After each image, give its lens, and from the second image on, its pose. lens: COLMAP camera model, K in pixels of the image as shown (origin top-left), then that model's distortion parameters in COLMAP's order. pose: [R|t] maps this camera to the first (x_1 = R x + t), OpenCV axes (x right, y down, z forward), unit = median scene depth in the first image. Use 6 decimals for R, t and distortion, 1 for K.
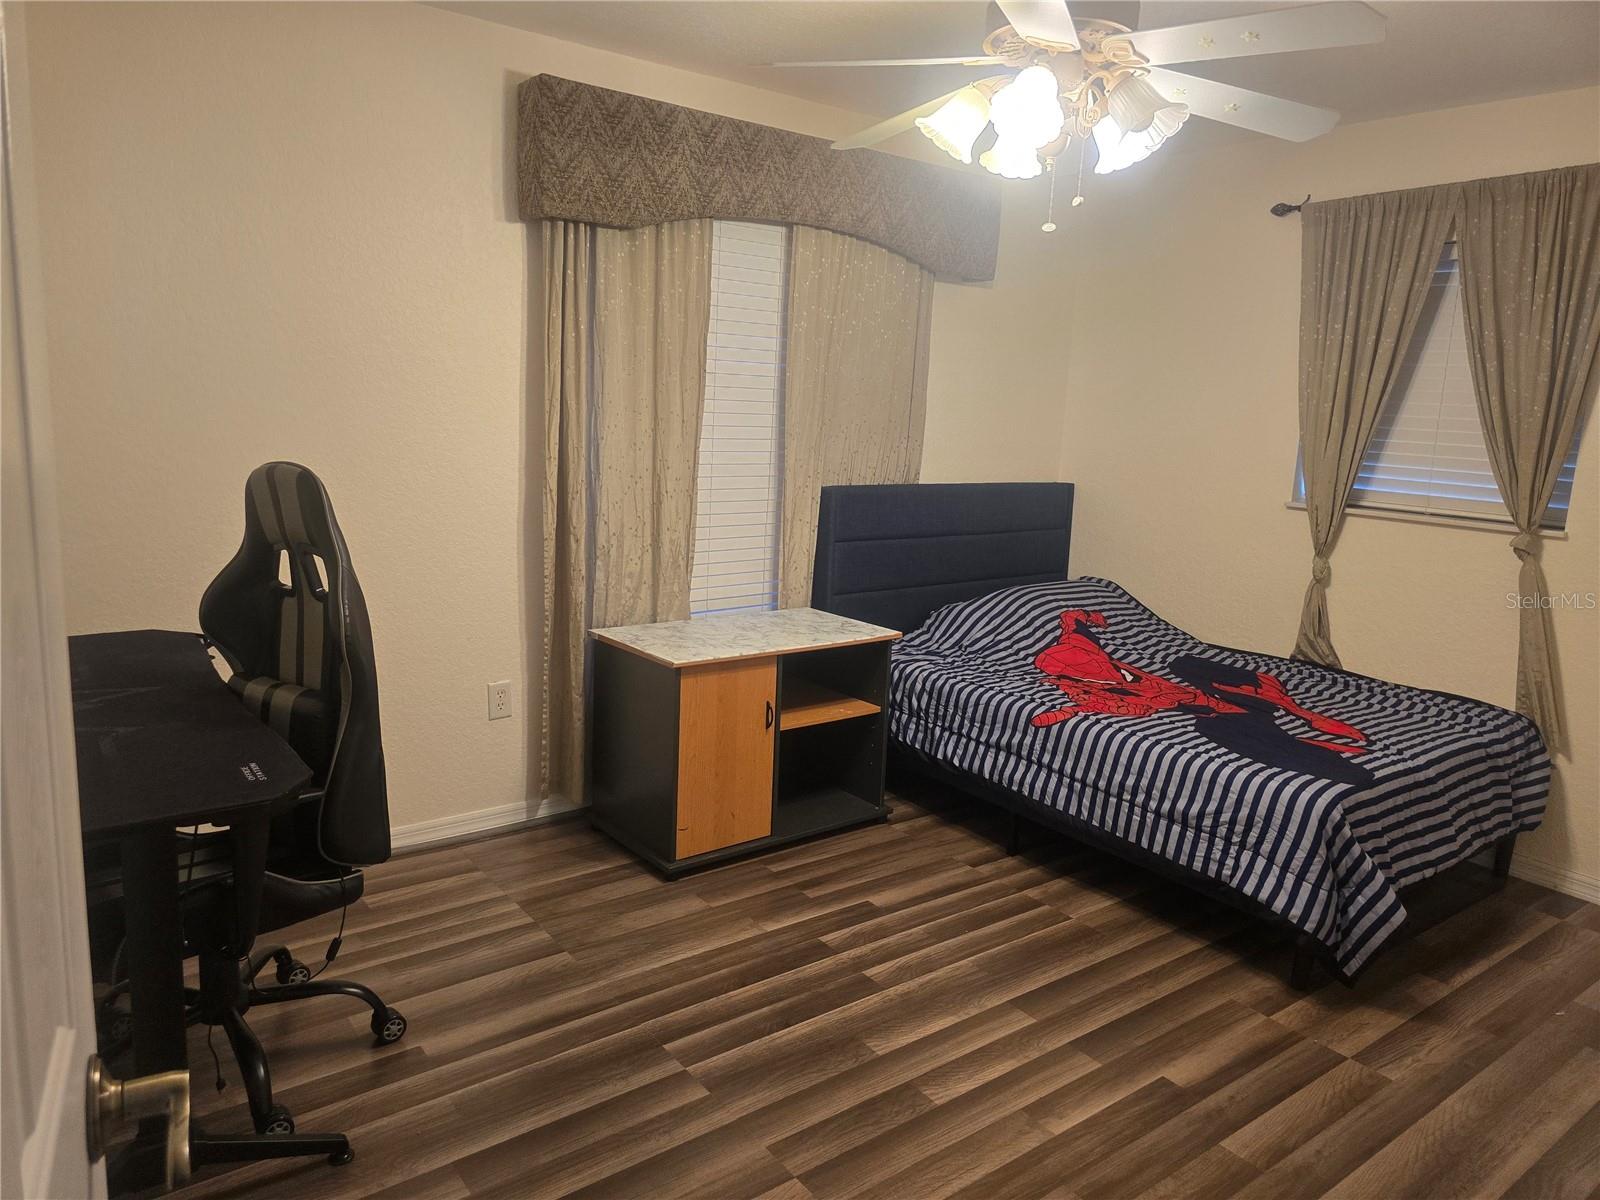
lens RADIAL K [[1072.8, 0, 787.9], [0, 1072.8, 576.4], [0, 0, 1]] dist [0.064977, -0.066252]
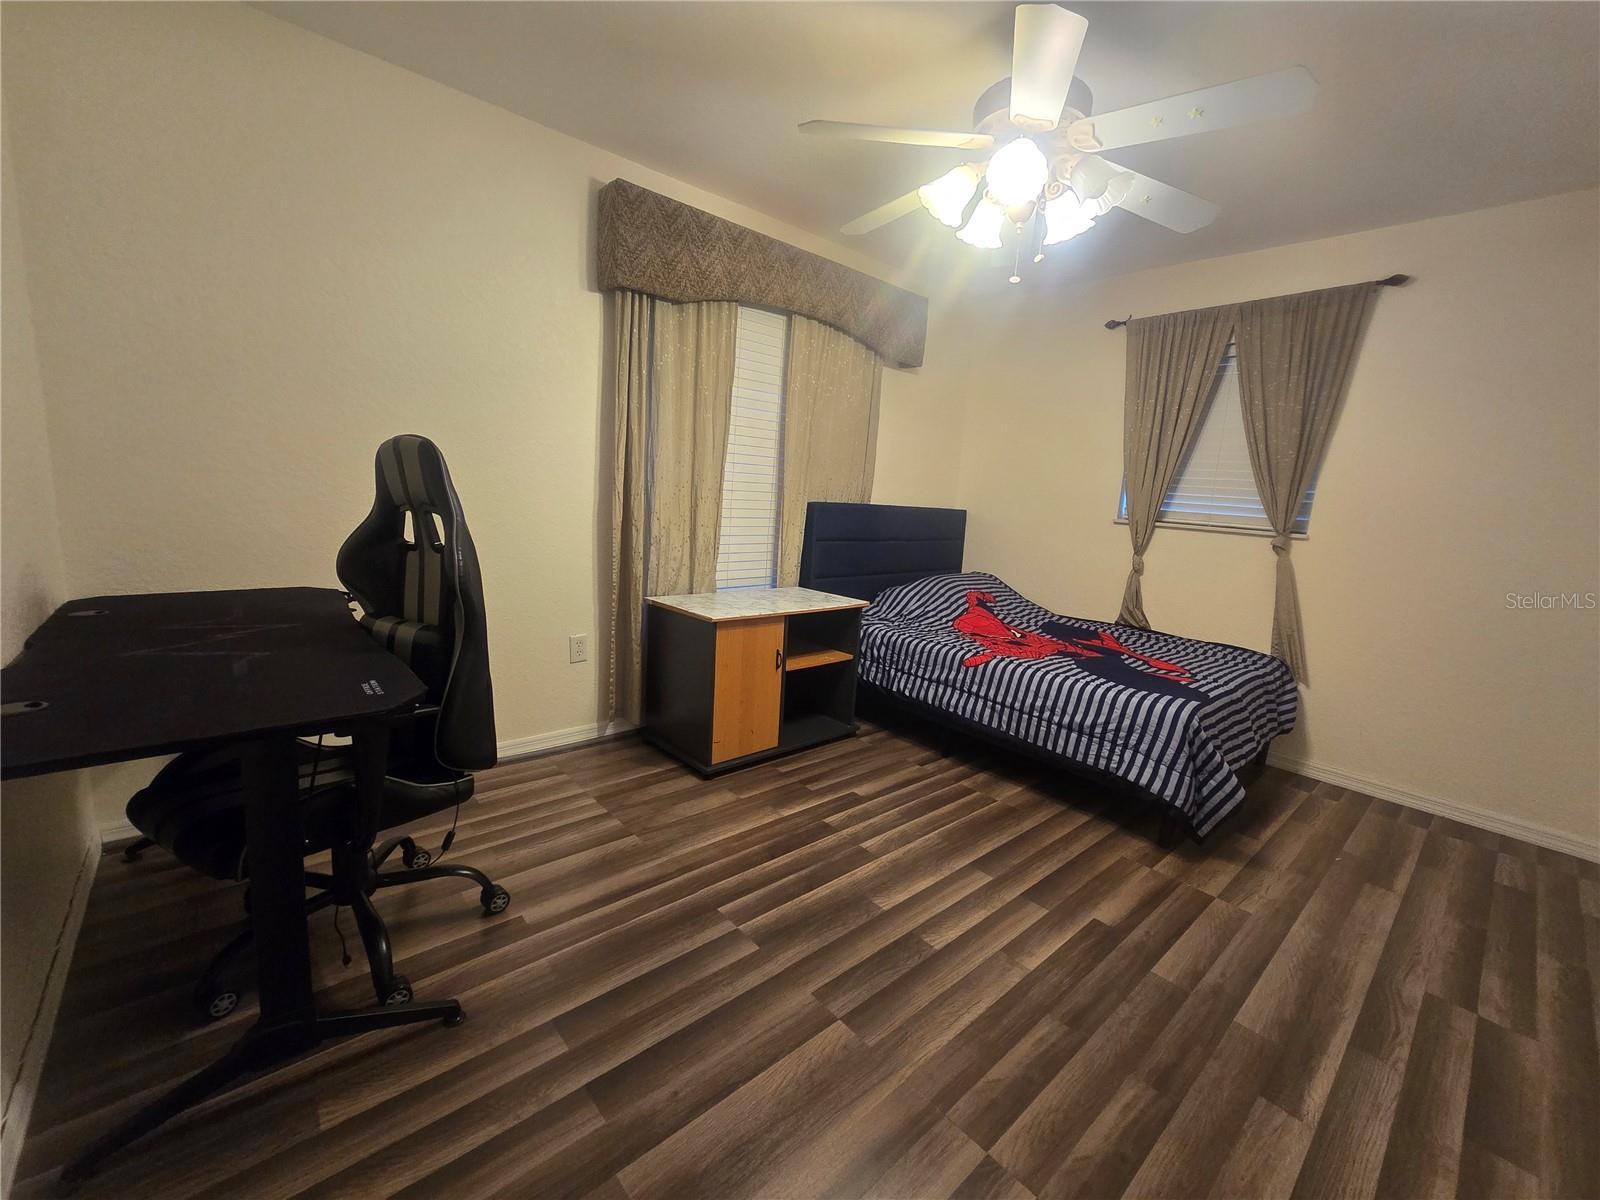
lens RADIAL K [[645.5, 0, 795.5], [0, 645.5, 593.1], [0, 0, 1]] dist [-0.001587, 0.000085]
pose [[0.996350, 0.006934, 0.085082, -0.069849], [-0.006649, 0.999971, -0.003637, 0.049914], [-0.085104, 0.003058, 0.996367, 0.182444]]
